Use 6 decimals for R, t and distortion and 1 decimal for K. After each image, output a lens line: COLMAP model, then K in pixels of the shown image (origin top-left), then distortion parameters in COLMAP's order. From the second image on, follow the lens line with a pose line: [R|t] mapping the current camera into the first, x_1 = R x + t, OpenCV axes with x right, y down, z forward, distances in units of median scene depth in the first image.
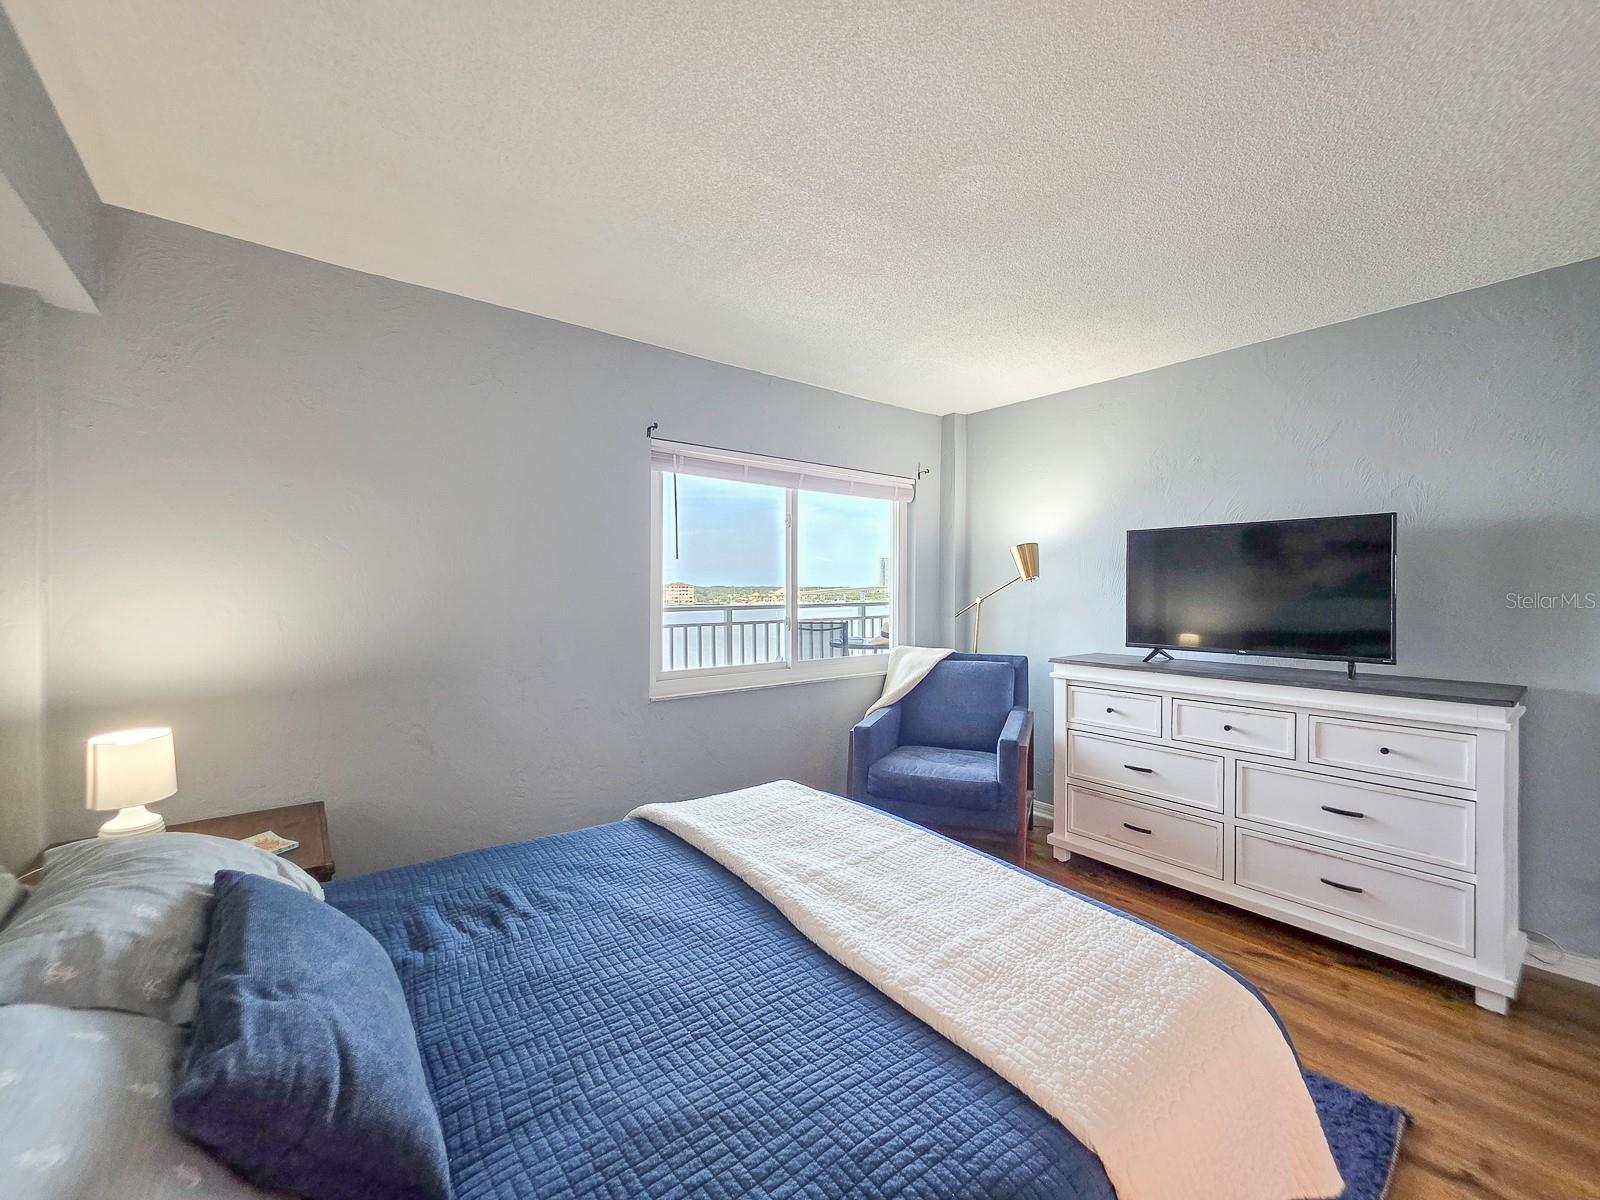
lens RADIAL K [[648.5, 0, 785.8], [0, 648.5, 608.7], [0, 0, 1]] dist [-0.003530, 0.000854]
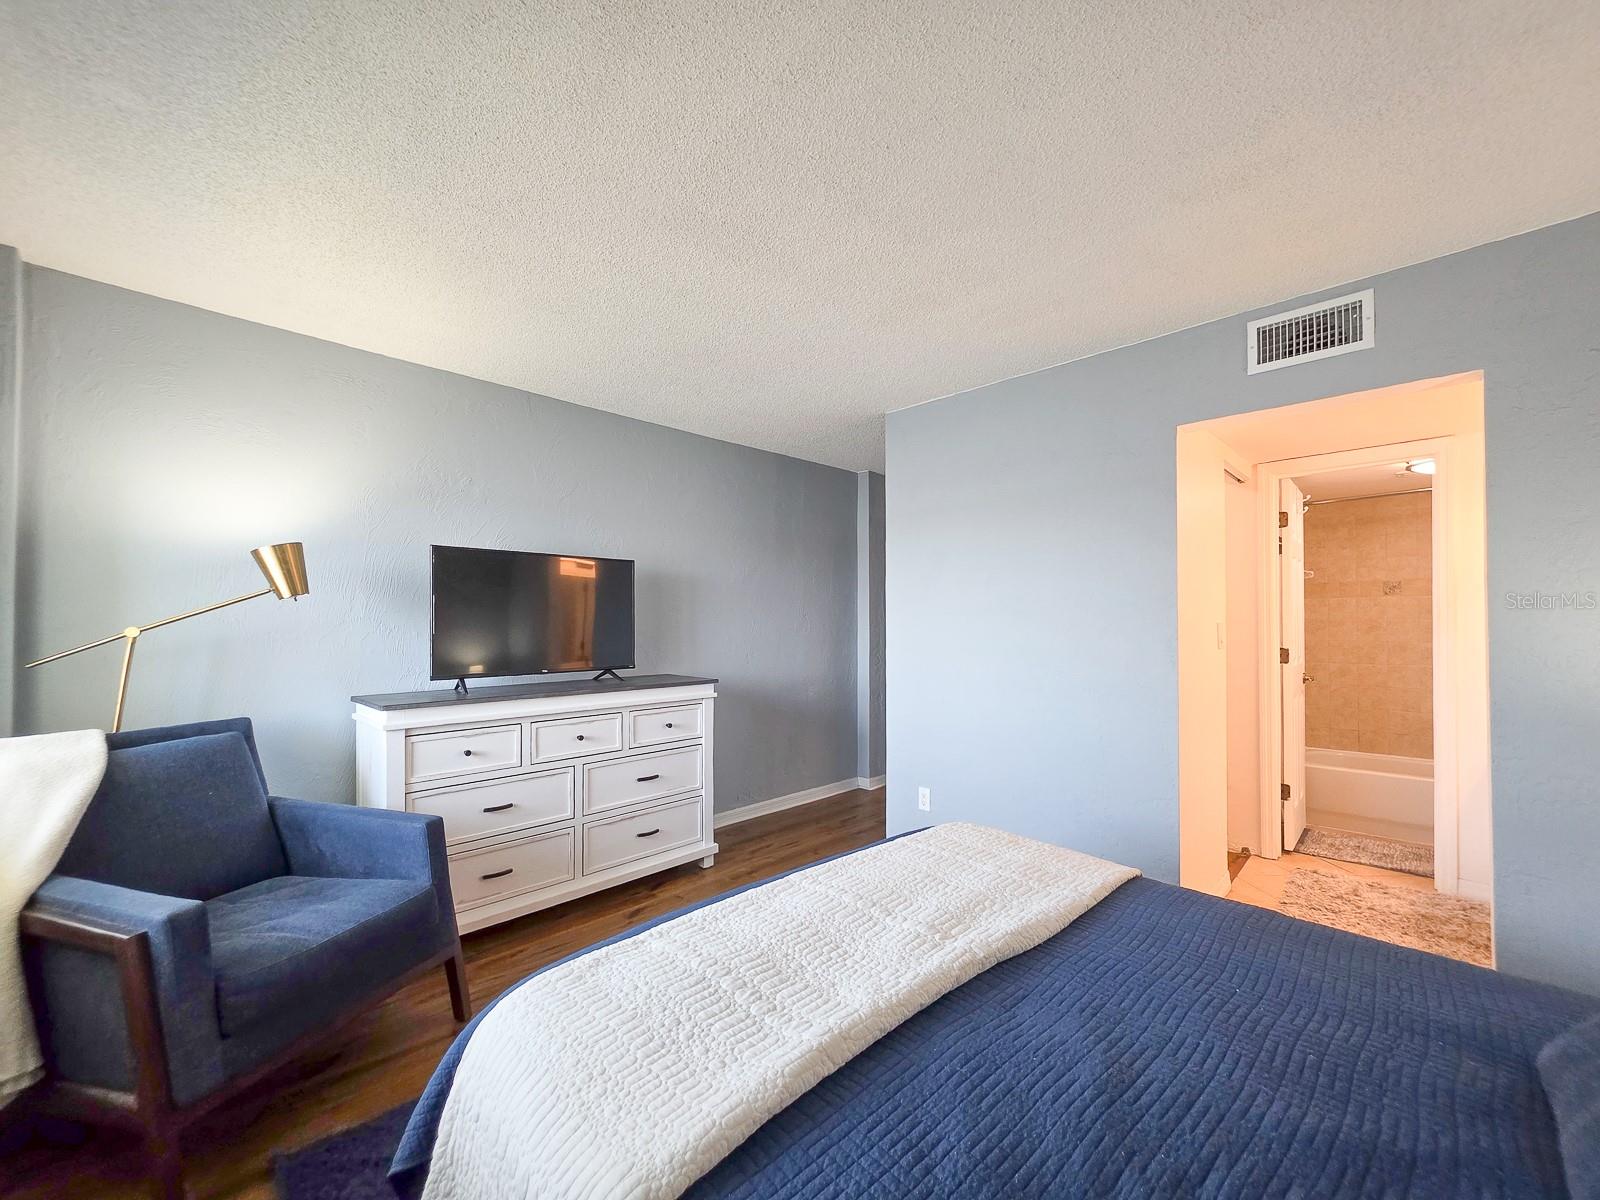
lens RADIAL K [[648.5, 0, 794.9], [0, 648.5, 622.3], [0, 0, 1]] dist [-0.003530, 0.000854]
pose [[-0.138745, 0.004833, 0.990316, -0.510499], [0.035843, 0.999357, 0.000145, -0.001508], [-0.989679, 0.035516, -0.138829, 0.843138]]
